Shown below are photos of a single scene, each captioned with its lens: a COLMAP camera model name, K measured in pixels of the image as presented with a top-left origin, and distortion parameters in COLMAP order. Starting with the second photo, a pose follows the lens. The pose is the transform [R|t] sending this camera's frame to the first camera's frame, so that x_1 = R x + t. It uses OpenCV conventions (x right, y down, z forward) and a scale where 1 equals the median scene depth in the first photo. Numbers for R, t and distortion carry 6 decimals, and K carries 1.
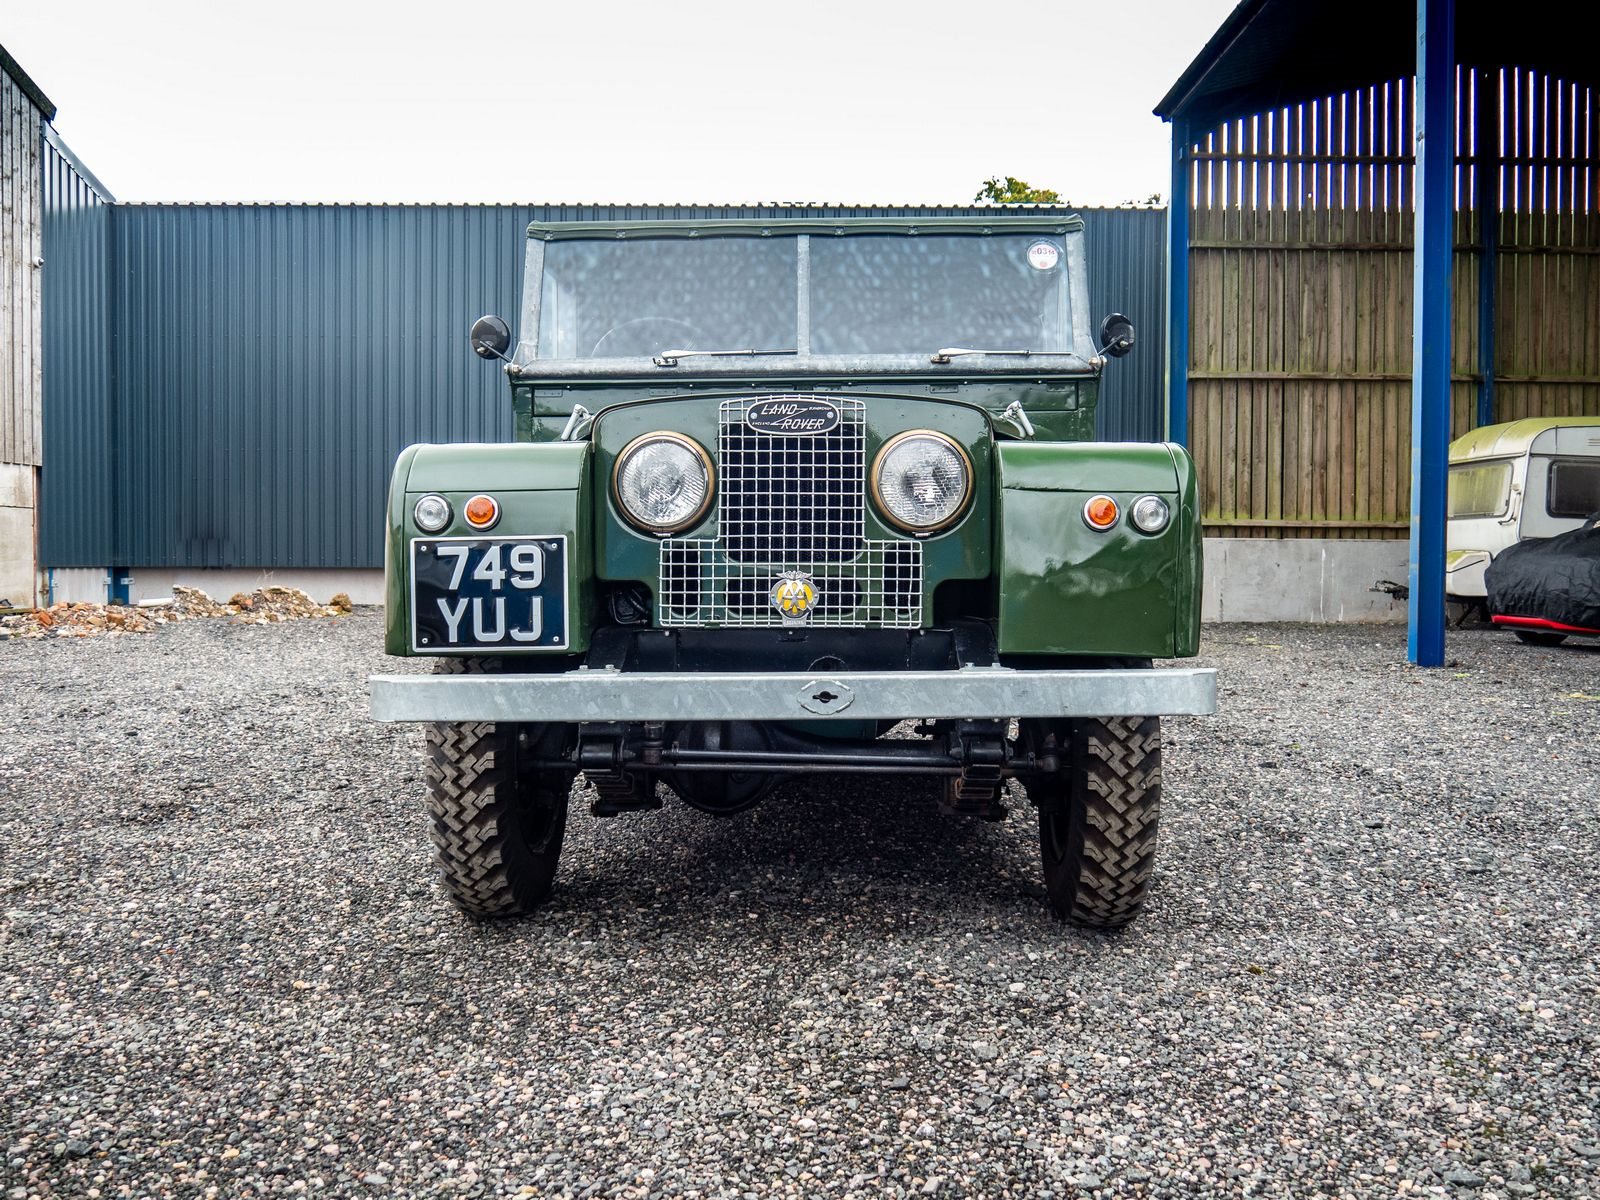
lens RADIAL K [[1325.1, 0, 809.0], [0, 1325.1, 600.0], [0, 0, 1]] dist [-0.029925, 0.012627]
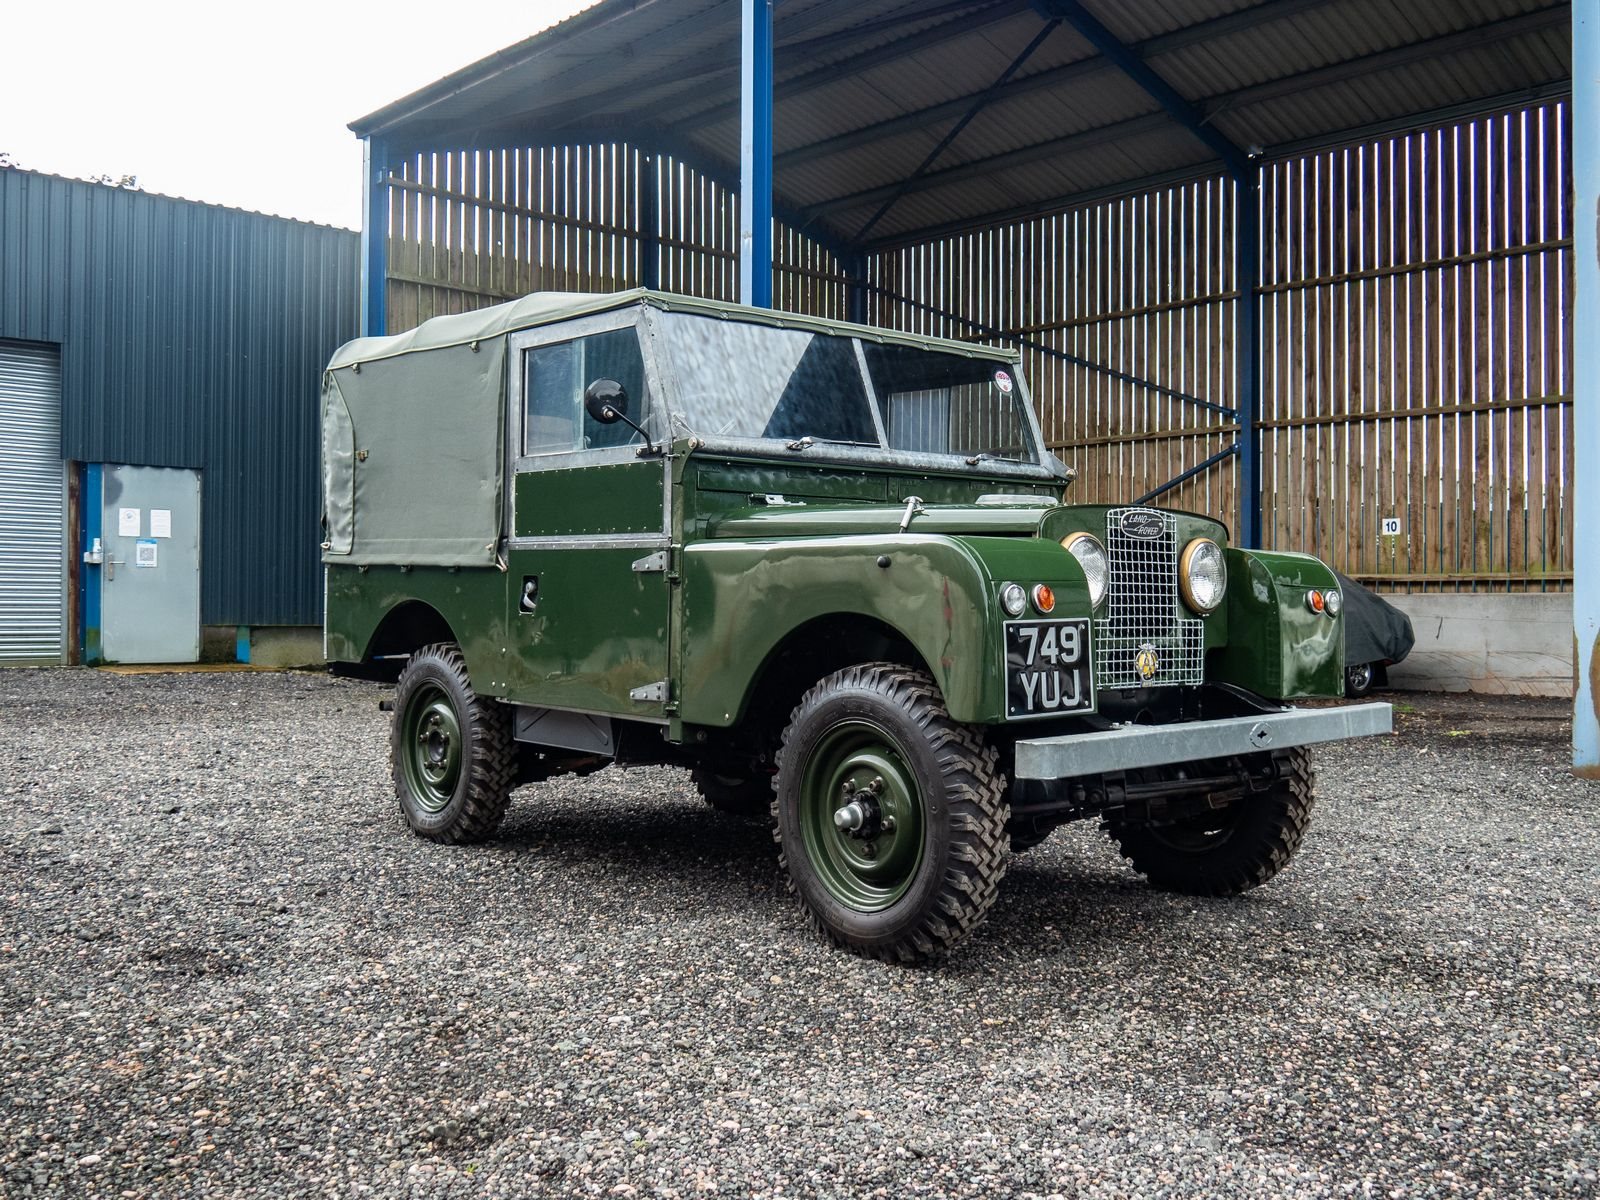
lens RADIAL K [[1472.7, 0, 873.4], [0, 1472.7, 601.2], [0, 0, 1]] dist [-0.022799, 0.009761]
pose [[0.720474, 0.004545, 0.693467, -1.202951], [0.019239, 0.999463, -0.026538, -0.030329], [-0.693215, 0.032462, 0.719999, 0.146483]]
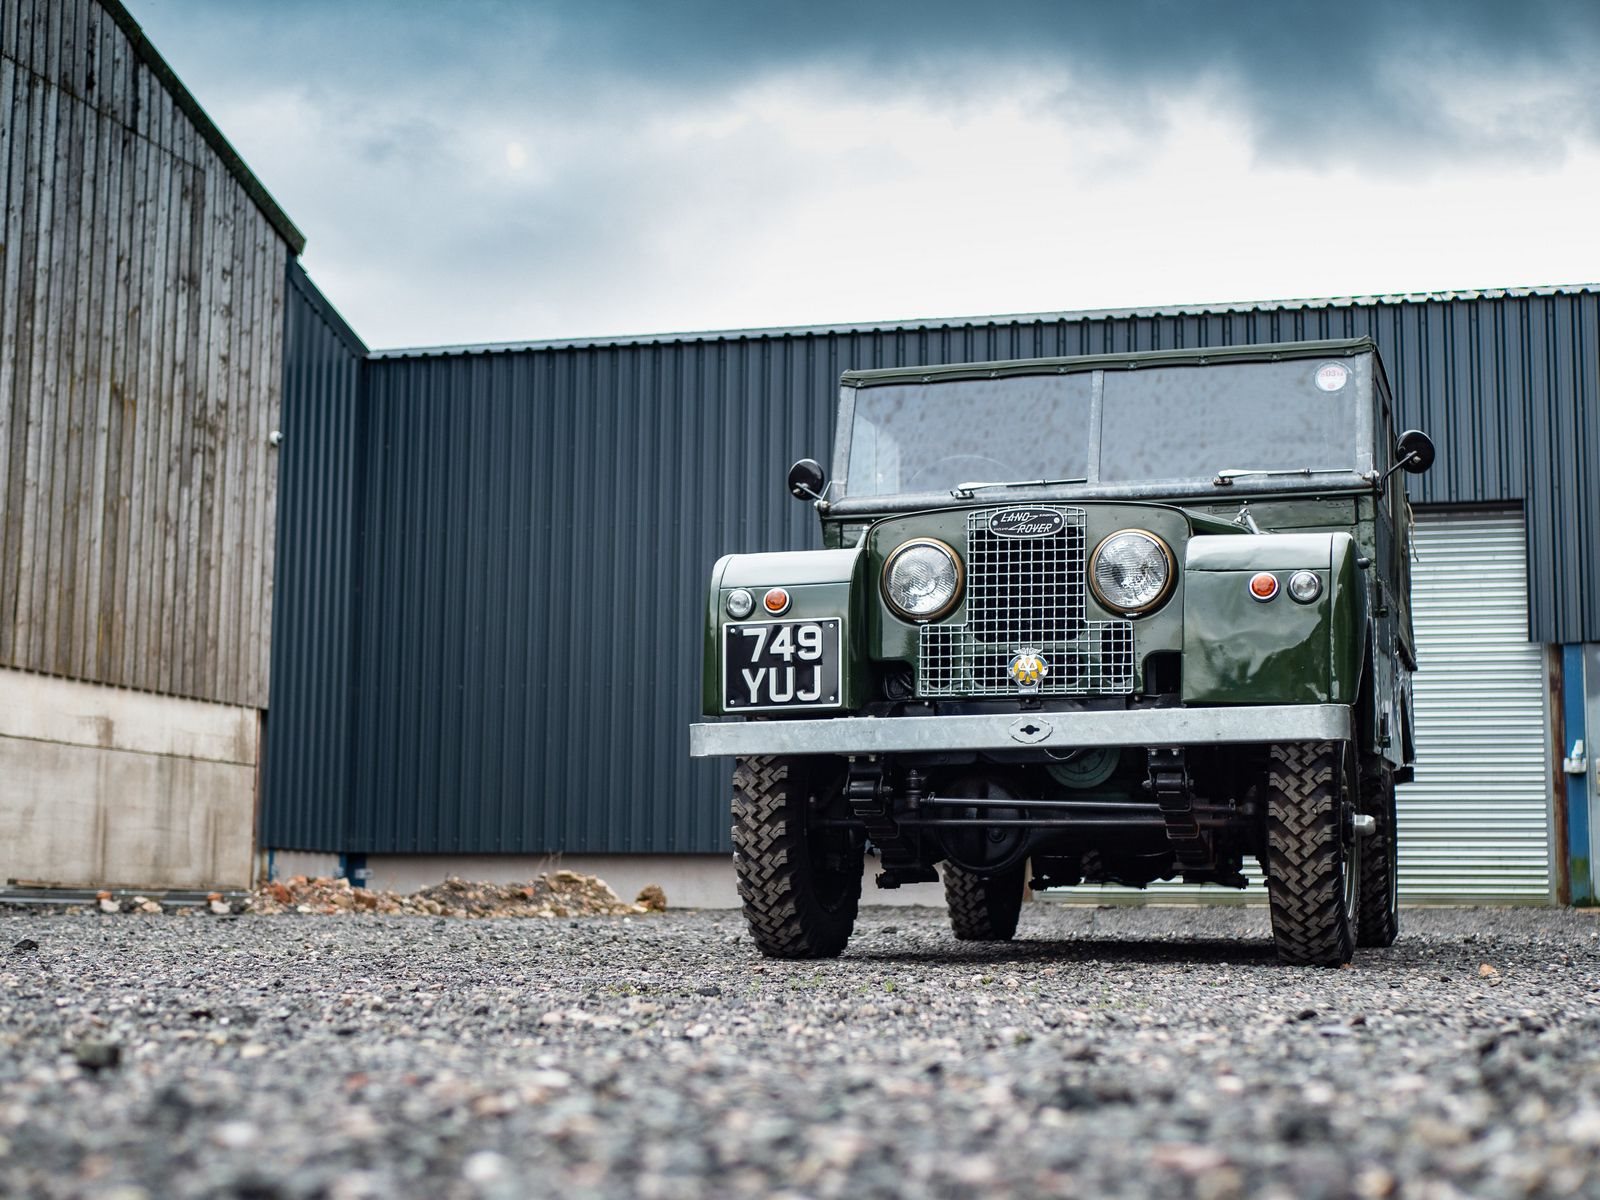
lens RADIAL K [[2314.9, 0, 856.9], [0, 2314.9, 598.9], [0, 0, 1]] dist [-0.012943, 0.042014]
pose [[0.968712, -0.029823, -0.246390, 0.359071], [-0.010726, 0.986796, -0.161613, 0.276496], [0.247956, 0.159199, 0.955601, -1.062397]]
